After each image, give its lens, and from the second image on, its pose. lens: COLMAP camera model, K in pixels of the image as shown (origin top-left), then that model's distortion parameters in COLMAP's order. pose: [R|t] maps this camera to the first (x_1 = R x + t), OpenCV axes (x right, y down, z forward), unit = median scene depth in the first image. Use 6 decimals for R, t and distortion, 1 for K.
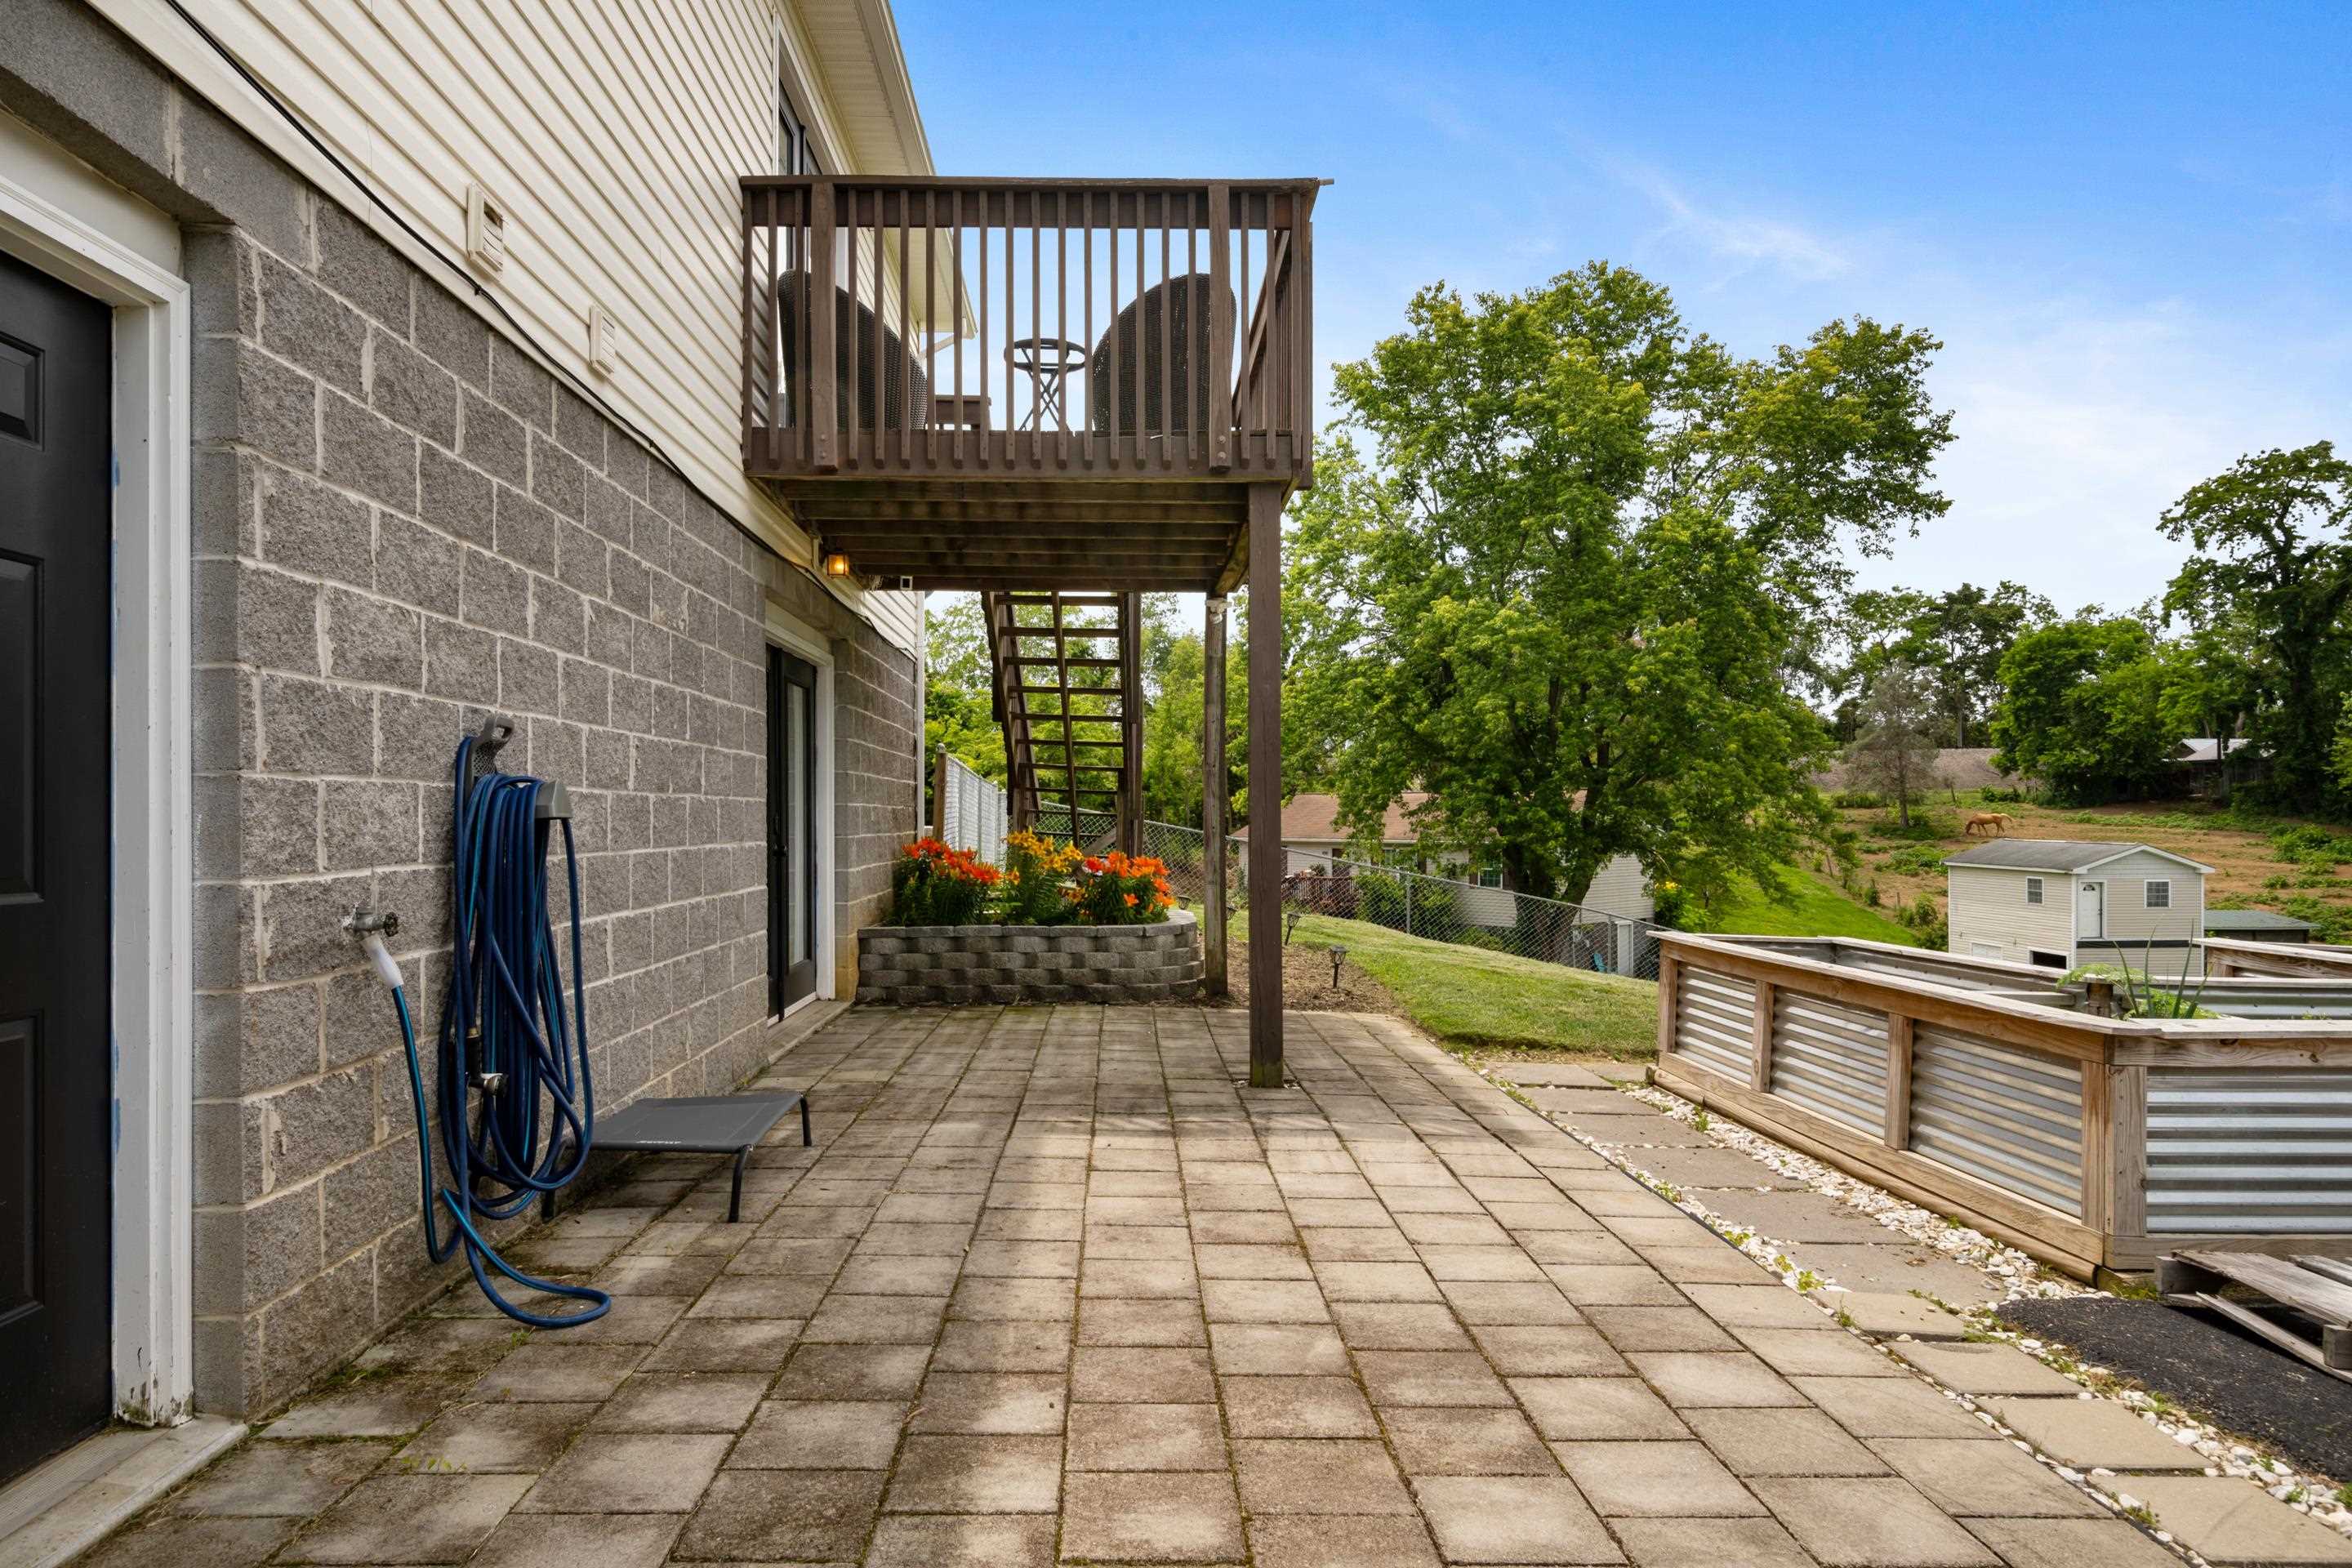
lens RADIAL K [[1379.8, 0, 1170.4], [0, 1379.8, 796.0], [0, 0, 1]] dist [0.003192, -0.000135]
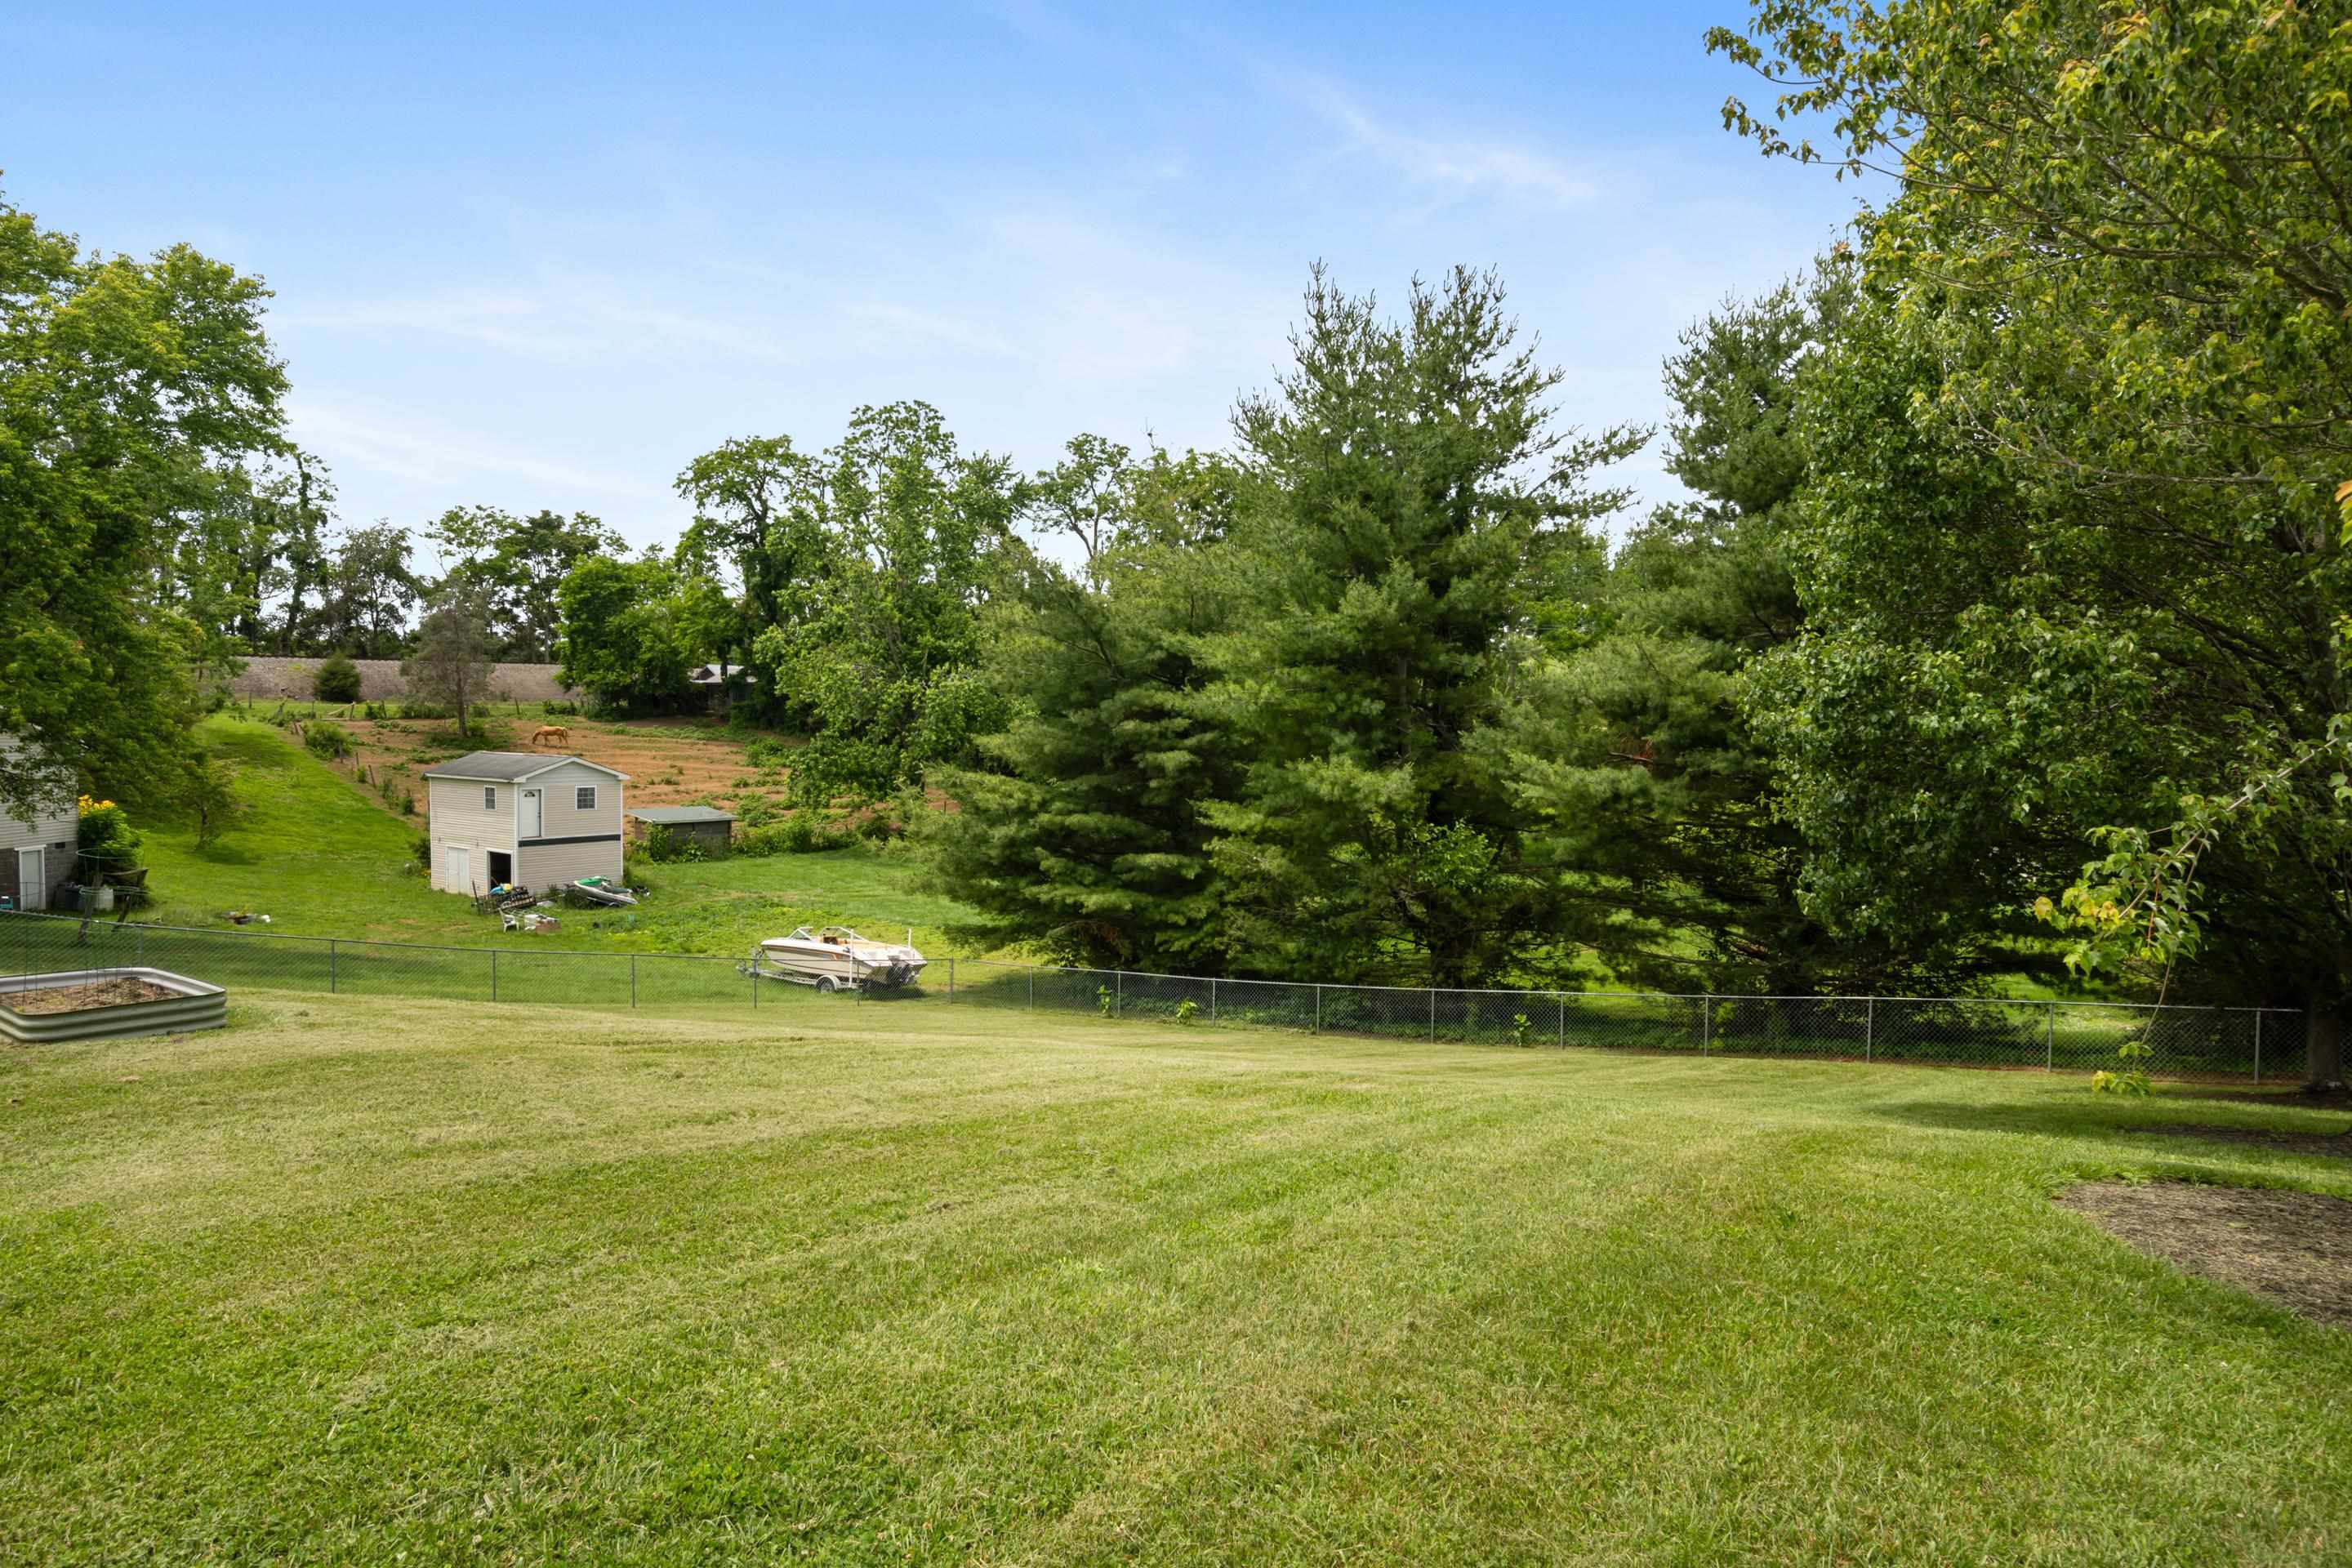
lens RADIAL K [[1379.8, 0, 1176.3], [0, 1379.8, 790.6], [0, 0, 1]] dist [0.003192, -0.000135]
pose [[0.649278, -0.029690, 0.759972, 0.087635], [-0.021449, 0.998125, 0.057319, -0.009994], [-0.760249, -0.053517, 0.647424, -0.110912]]
